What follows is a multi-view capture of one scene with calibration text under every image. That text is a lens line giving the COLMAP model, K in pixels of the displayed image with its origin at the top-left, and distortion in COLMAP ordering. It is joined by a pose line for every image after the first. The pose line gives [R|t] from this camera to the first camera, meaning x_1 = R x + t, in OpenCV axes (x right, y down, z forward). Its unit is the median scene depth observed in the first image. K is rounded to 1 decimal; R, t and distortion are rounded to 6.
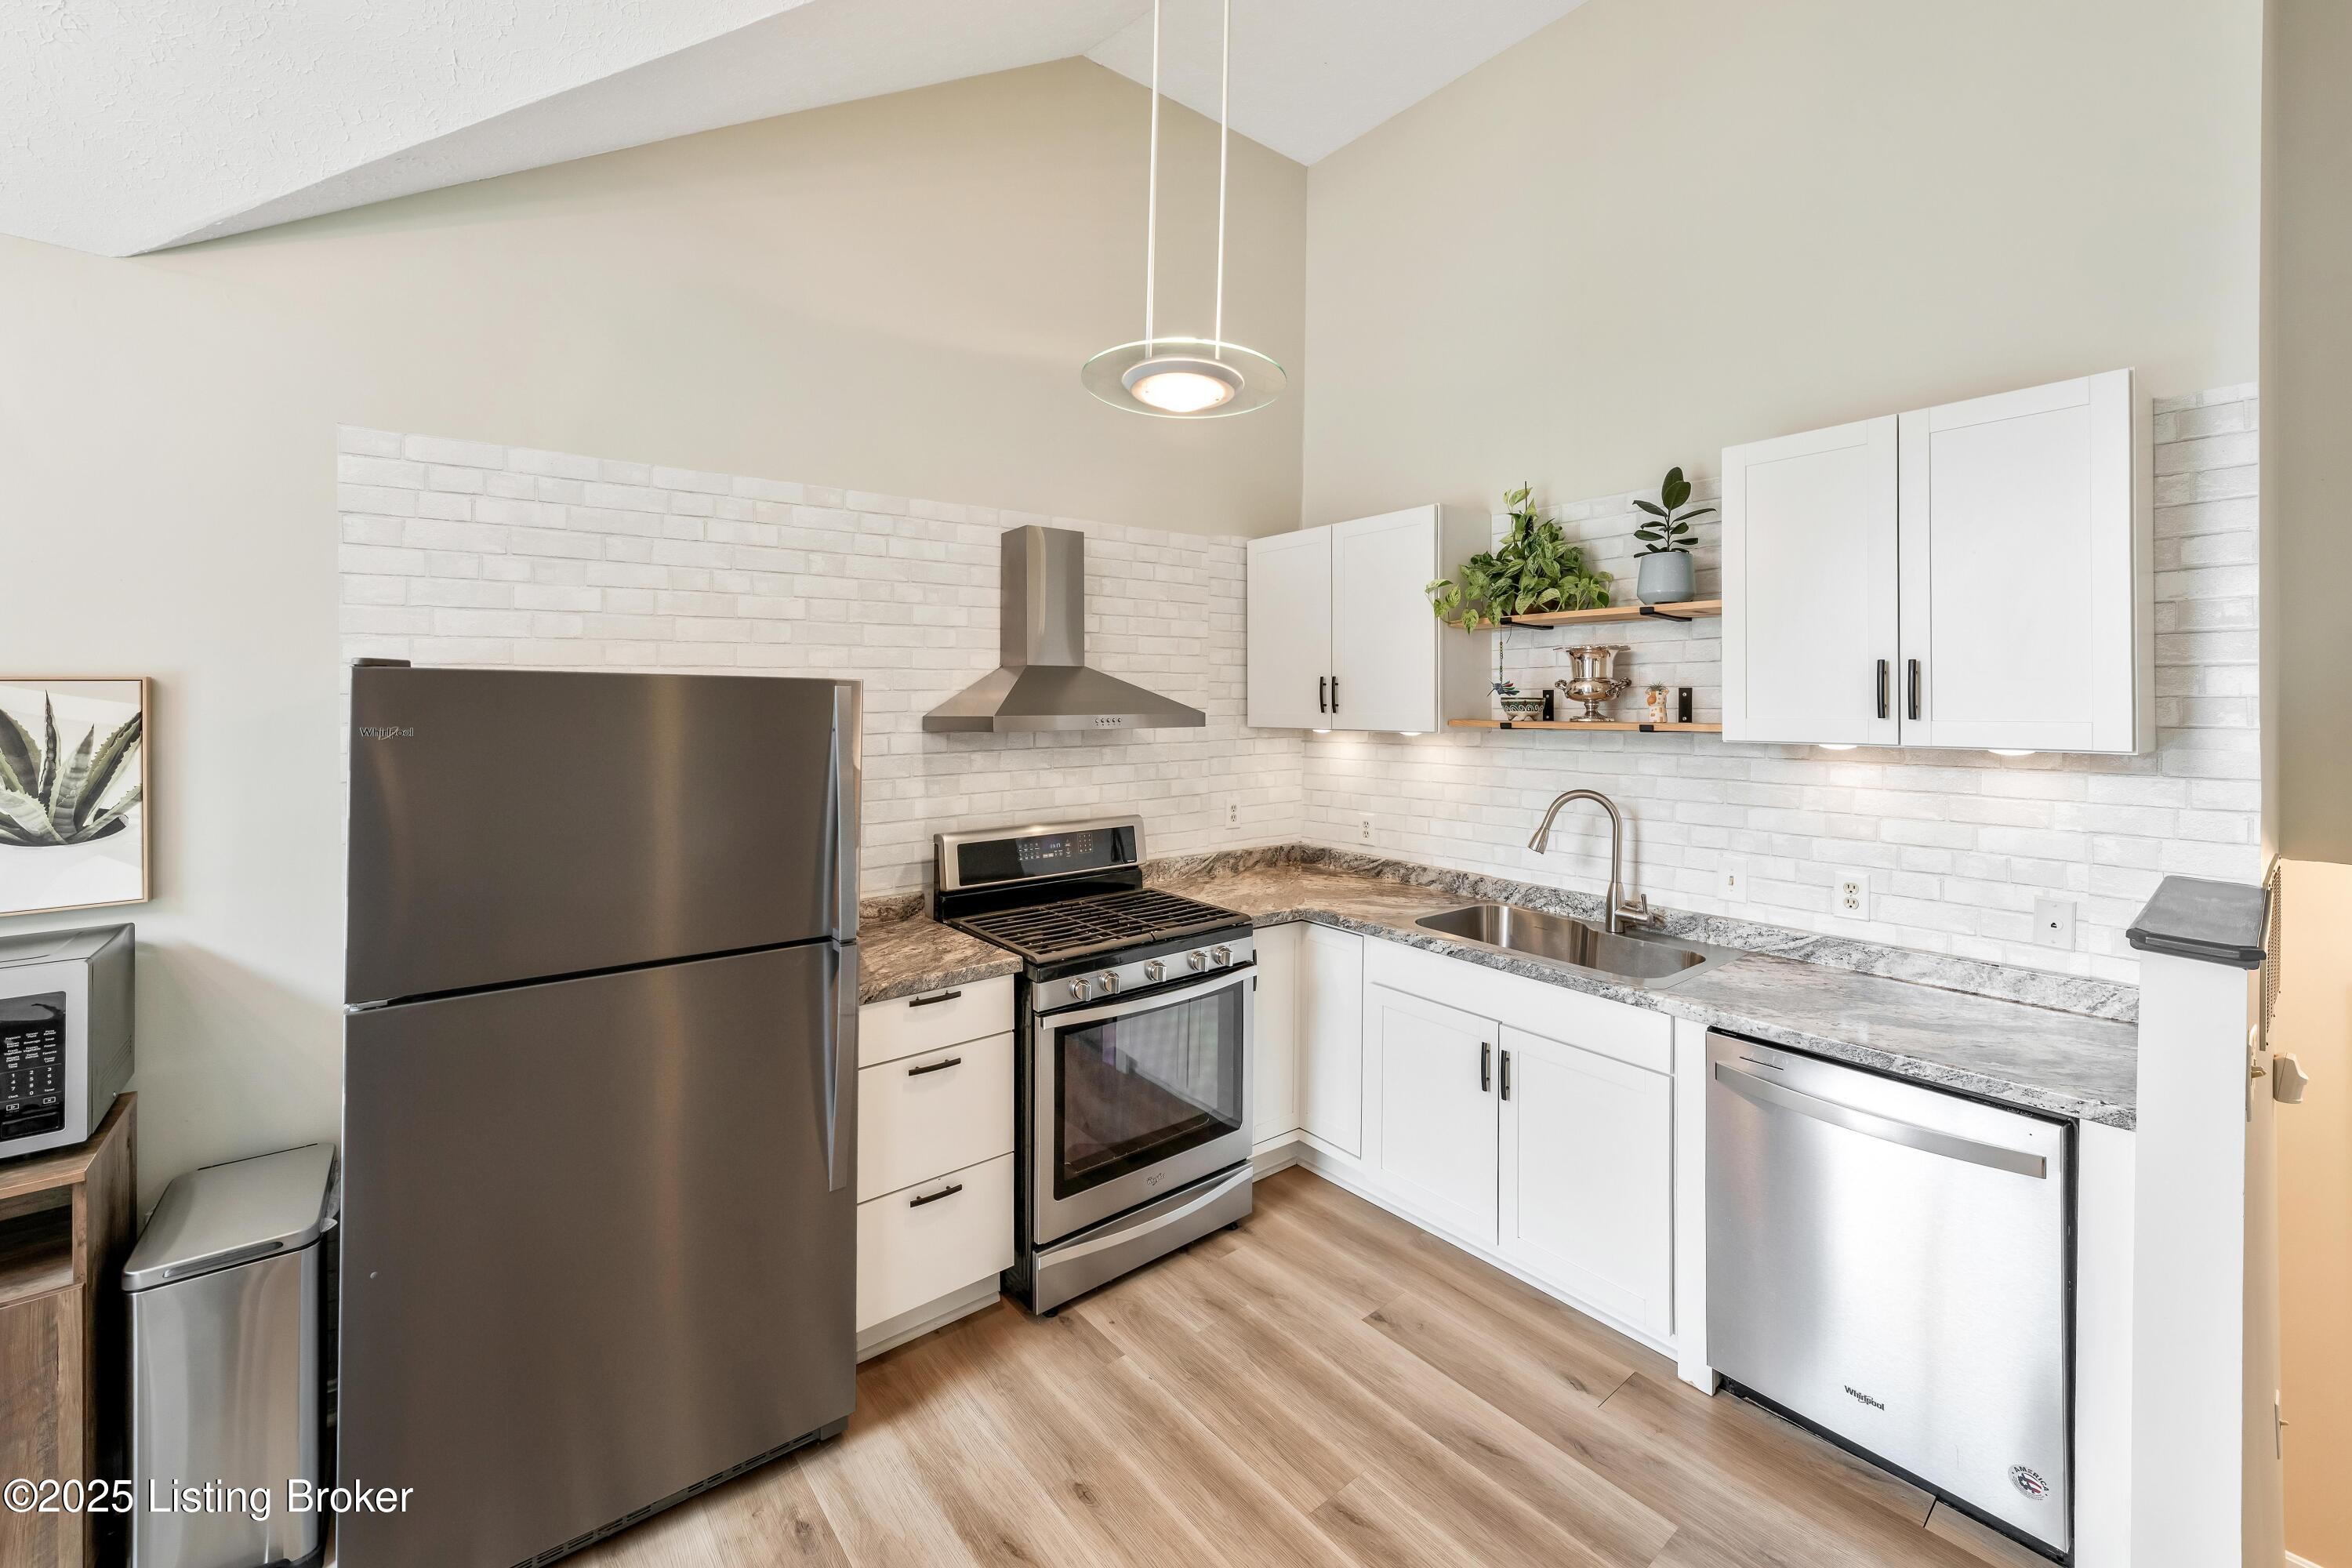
lens RADIAL K [[937.4, 0, 1170.1], [0, 937.4, 702.6], [0, 0, 1]] dist [-0.012777, -0.000666]
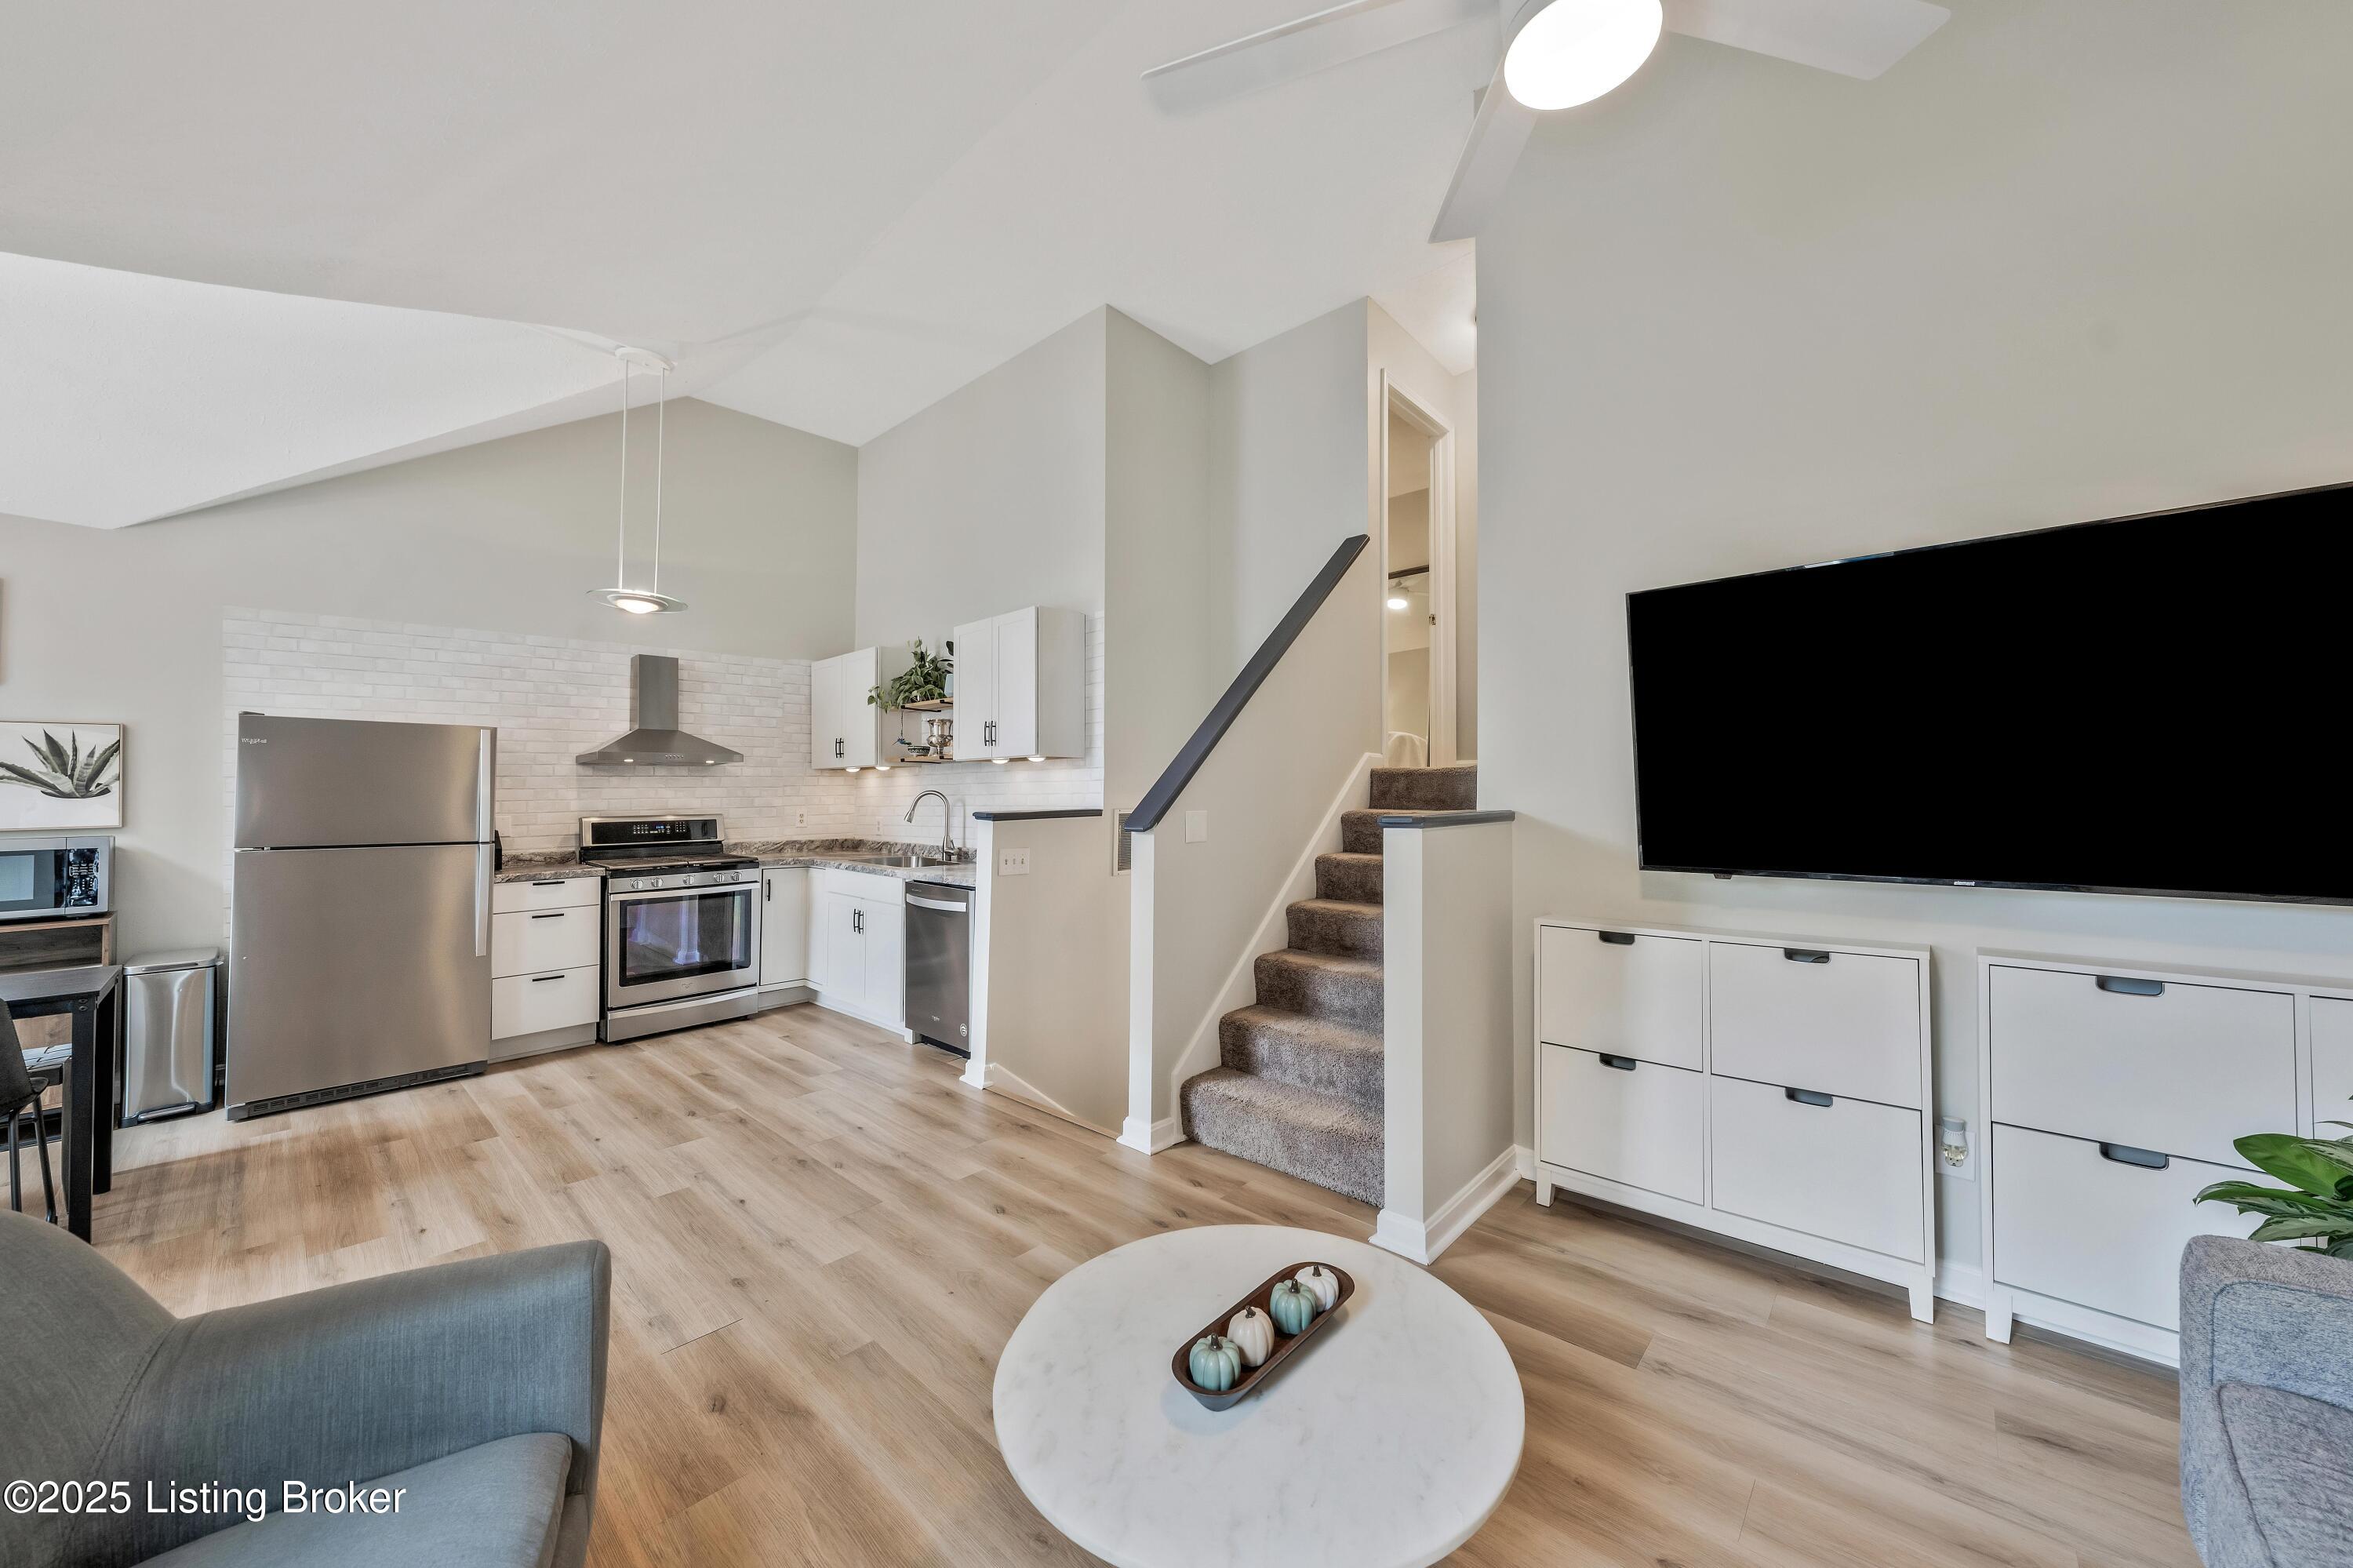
lens RADIAL K [[828.6, 0, 1180.2], [0, 828.6, 779.6], [0, 0, 1]] dist [-0.016352, 0.000234]
pose [[0.985637, -0.003942, 0.168834, 0.767583], [0.006786, 0.999845, -0.016268, 0.115107], [-0.168743, 0.017180, 0.985510, -0.967241]]
